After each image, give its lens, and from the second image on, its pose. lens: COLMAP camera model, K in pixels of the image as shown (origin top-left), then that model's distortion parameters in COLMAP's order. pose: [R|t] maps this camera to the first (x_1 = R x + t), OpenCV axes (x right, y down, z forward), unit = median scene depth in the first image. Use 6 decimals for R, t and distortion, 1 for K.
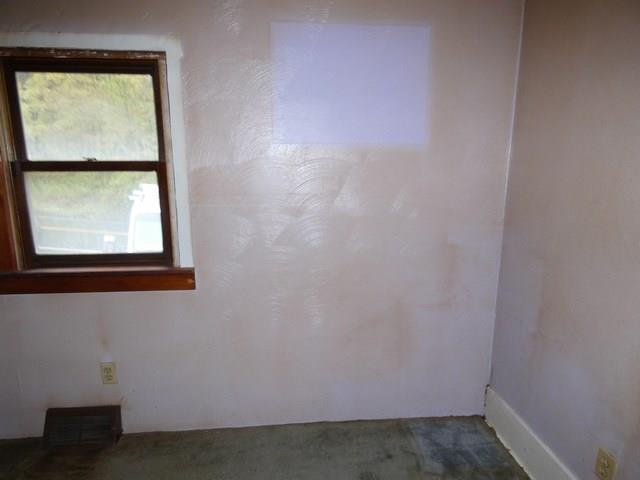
lens RADIAL K [[380.7, 0, 320.1], [0, 380.7, 240.0], [0, 0, 1]] dist [-0.020408, 0.004685]
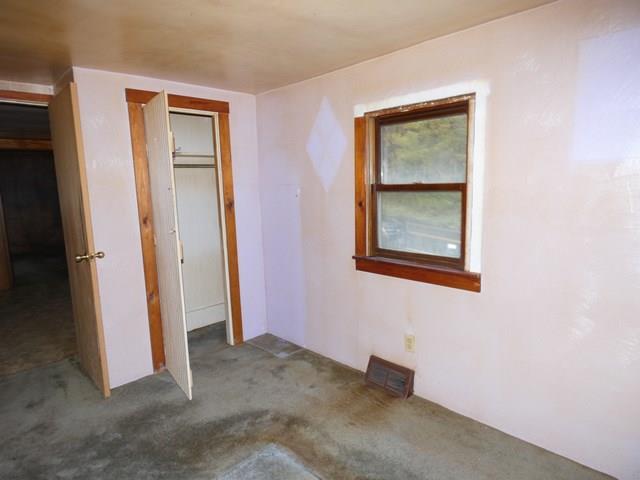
lens RADIAL K [[380.7, 0, 319.4], [0, 380.7, 239.6], [0, 0, 1]] dist [-0.020408, 0.004685]
pose [[0.626109, 0.088038, -0.774750, 0.240828], [-0.116329, 0.993032, 0.018832, 0.005704], [0.771009, 0.078334, 0.631988, -0.108740]]
